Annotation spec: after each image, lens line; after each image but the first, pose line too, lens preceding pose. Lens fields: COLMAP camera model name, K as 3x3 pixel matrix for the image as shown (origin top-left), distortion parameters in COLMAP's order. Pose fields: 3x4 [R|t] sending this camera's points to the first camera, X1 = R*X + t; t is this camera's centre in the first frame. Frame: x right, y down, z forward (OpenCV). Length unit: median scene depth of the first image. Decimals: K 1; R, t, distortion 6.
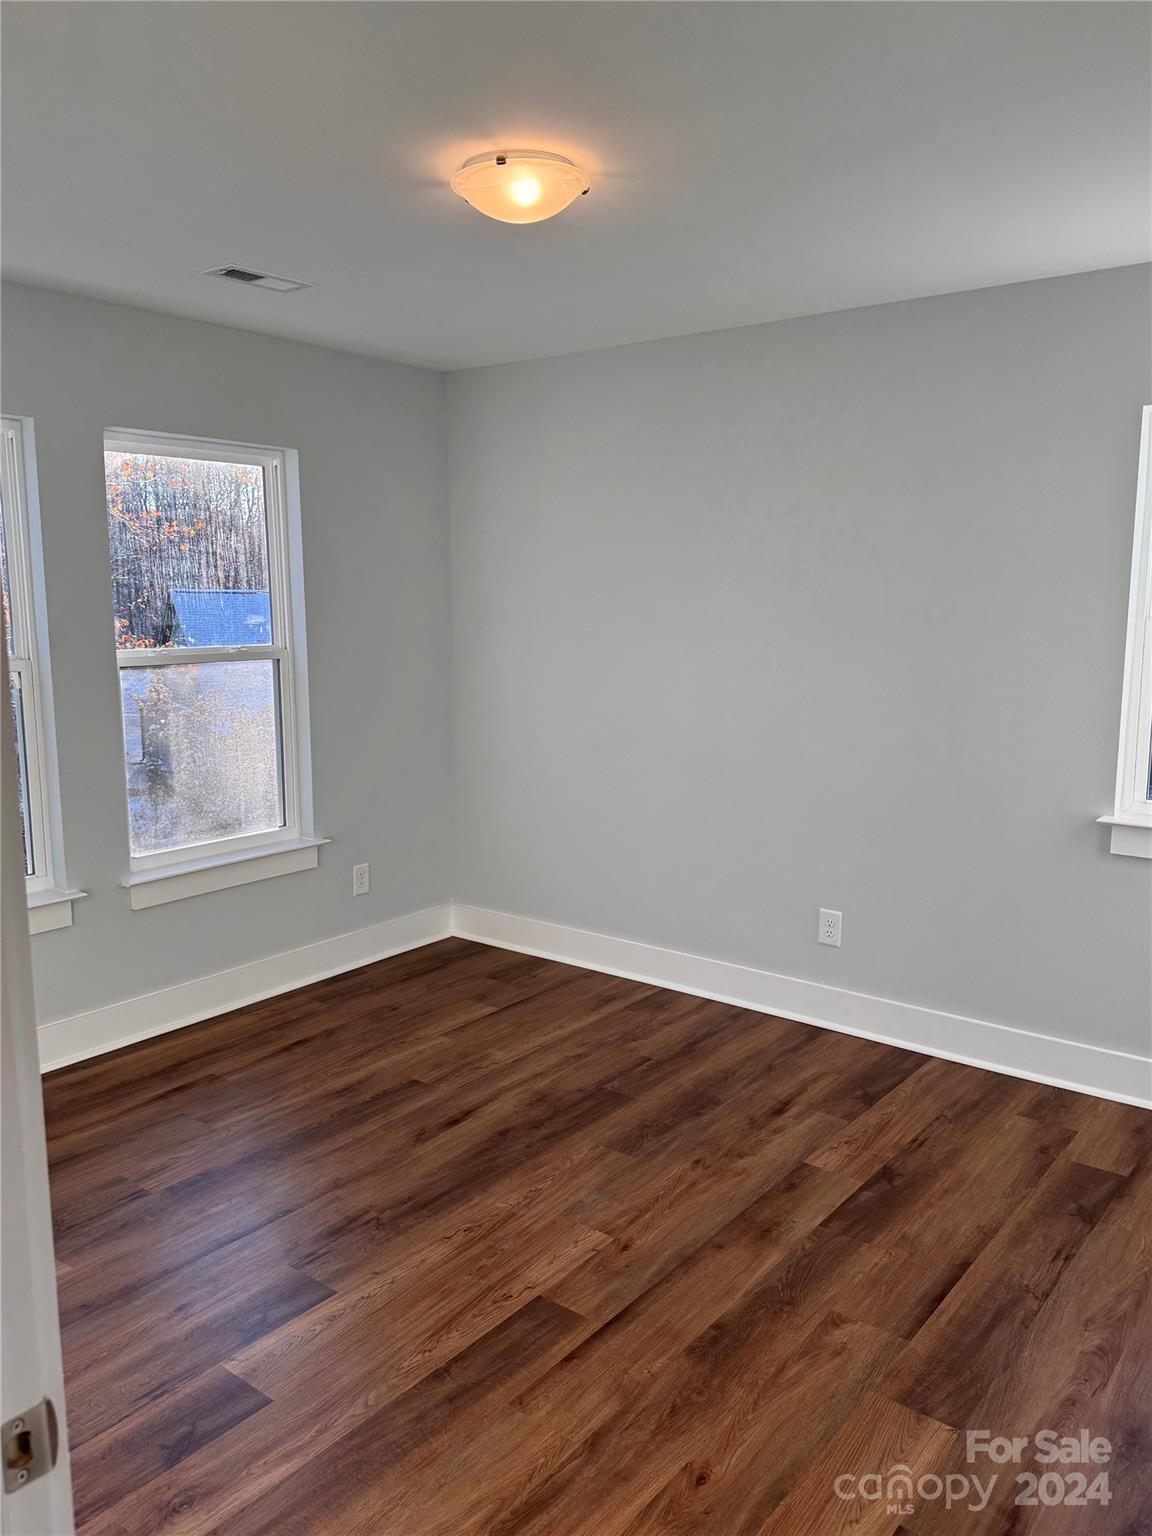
lens RADIAL K [[1160.2, 0, 592.2], [0, 1160.2, 757.2], [0, 0, 1]] dist [0.015367, -0.040668]
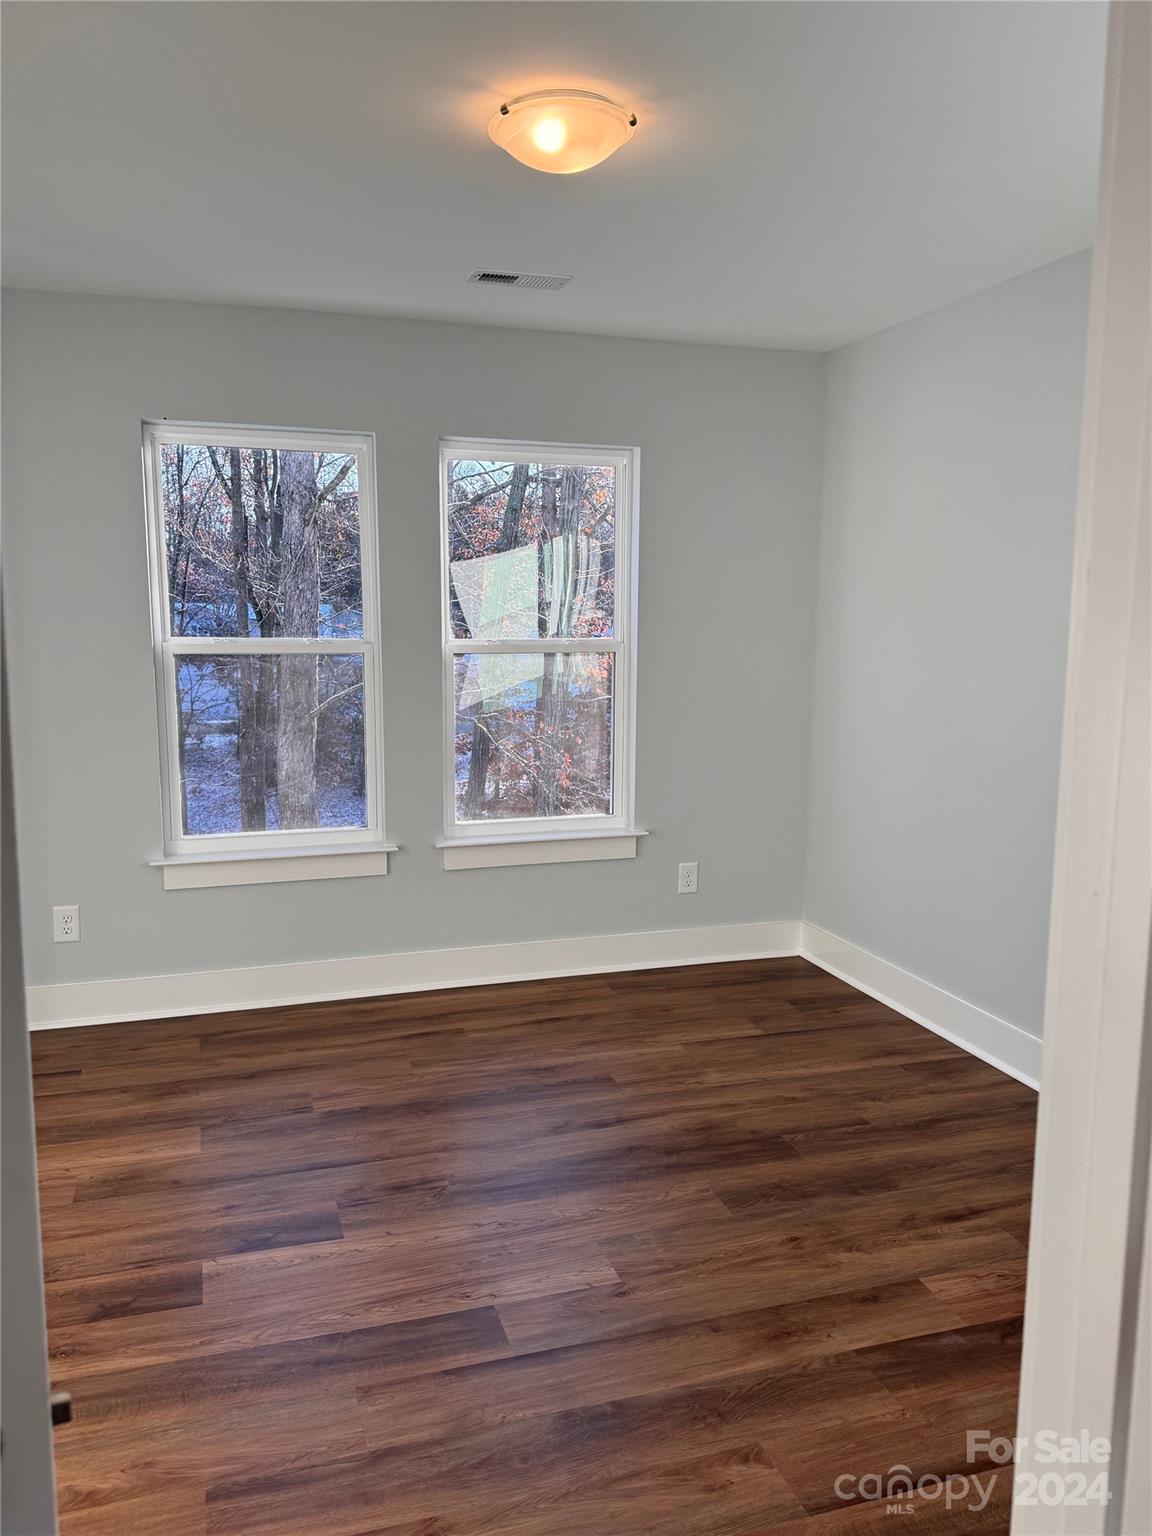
lens RADIAL K [[1160.2, 0, 582.8], [0, 1160.2, 770.8], [0, 0, 1]] dist [0.015367, -0.040668]
pose [[0.841654, 0.098754, -0.530911, 0.363324], [-0.100535, 0.994603, 0.025627, -0.003462], [0.530577, 0.031806, 0.847040, 0.166283]]
